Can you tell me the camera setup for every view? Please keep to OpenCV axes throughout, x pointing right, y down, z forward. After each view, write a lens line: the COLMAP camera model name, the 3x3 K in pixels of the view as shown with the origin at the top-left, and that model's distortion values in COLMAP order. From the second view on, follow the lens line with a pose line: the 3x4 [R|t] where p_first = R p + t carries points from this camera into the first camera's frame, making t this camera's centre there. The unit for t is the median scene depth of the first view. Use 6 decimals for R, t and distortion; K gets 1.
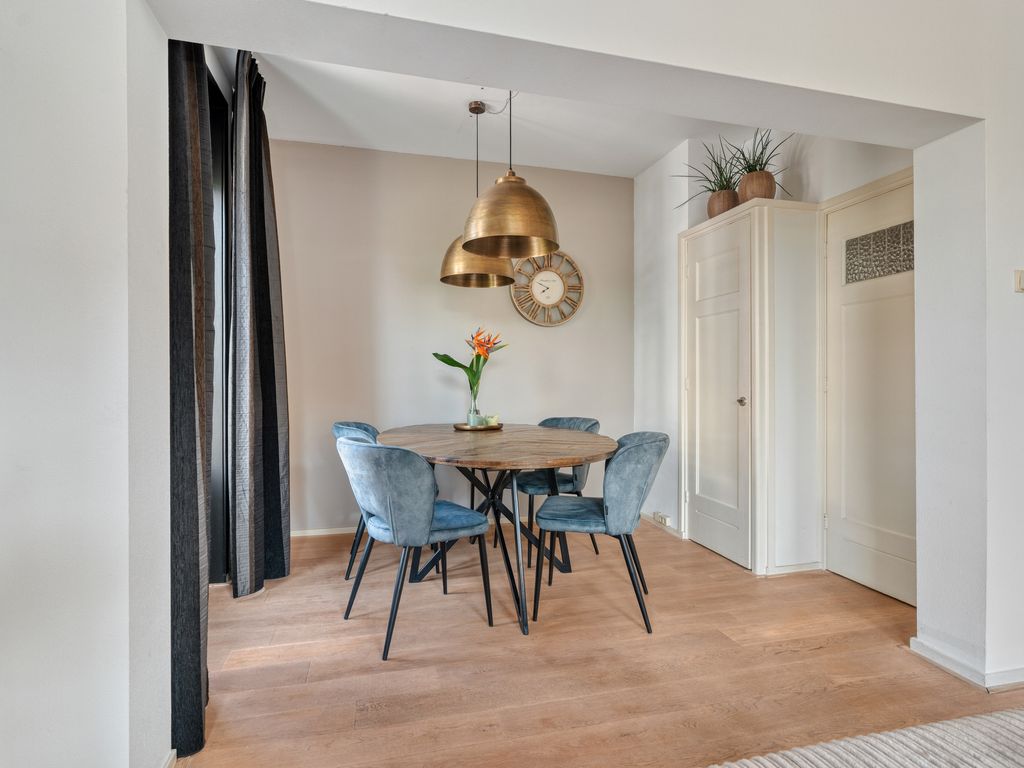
lens RADIAL K [[543.6, 0, 521.6], [0, 543.6, 379.4], [0, 0, 1]] dist [-0.002326, 0.002835]
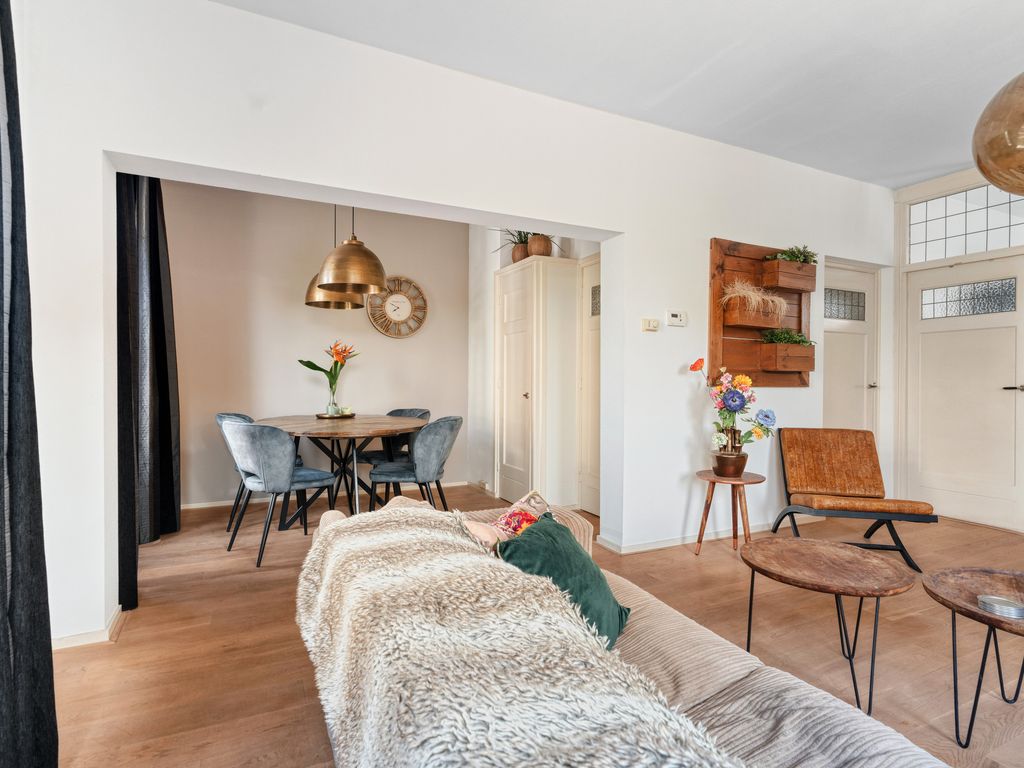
lens RADIAL K [[543.6, 0, 519.6], [0, 543.6, 375.6], [0, 0, 1]] dist [-0.002326, 0.002835]
pose [[0.980765, 0.002285, 0.195180, 0.111510], [-0.001141, 0.999982, -0.005971, -0.003627], [-0.195190, 0.005633, 0.980749, -0.423148]]
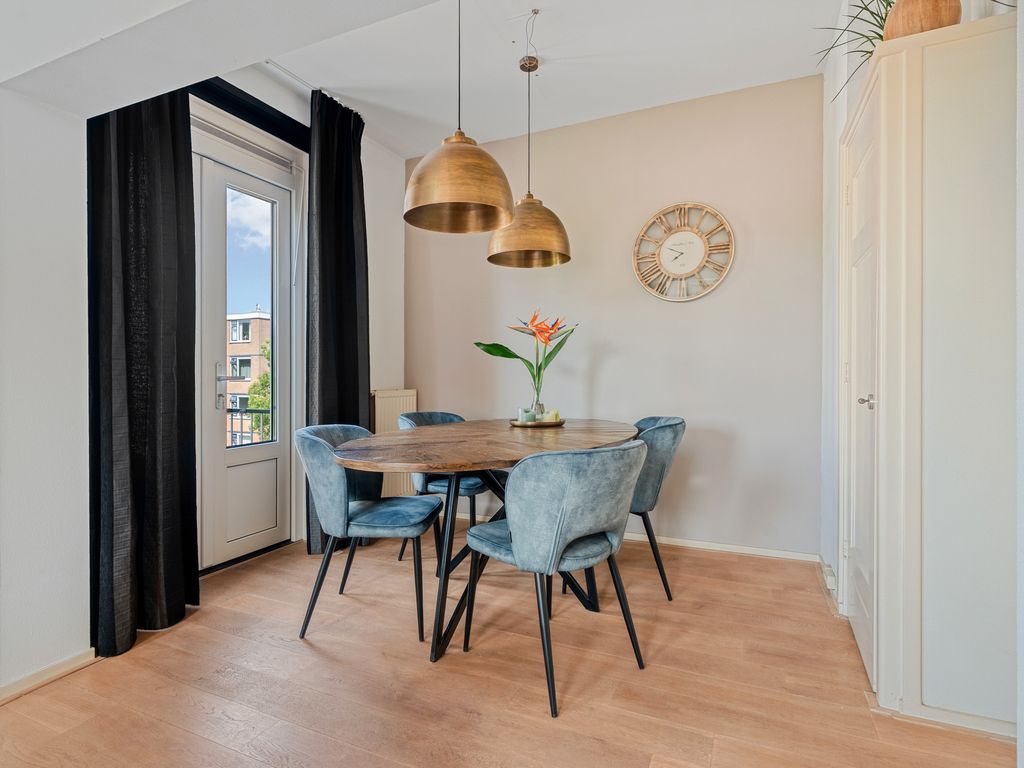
lens RADIAL K [[543.6, 0, 492.6], [0, 543.6, 376.1], [0, 0, 1]] dist [-0.002326, 0.002835]
pose [[0.765038, -0.006022, -0.643958, 0.488729], [0.011337, 0.999927, 0.004119, 0.006486], [0.643886, -0.010452, 0.765050, 0.302741]]
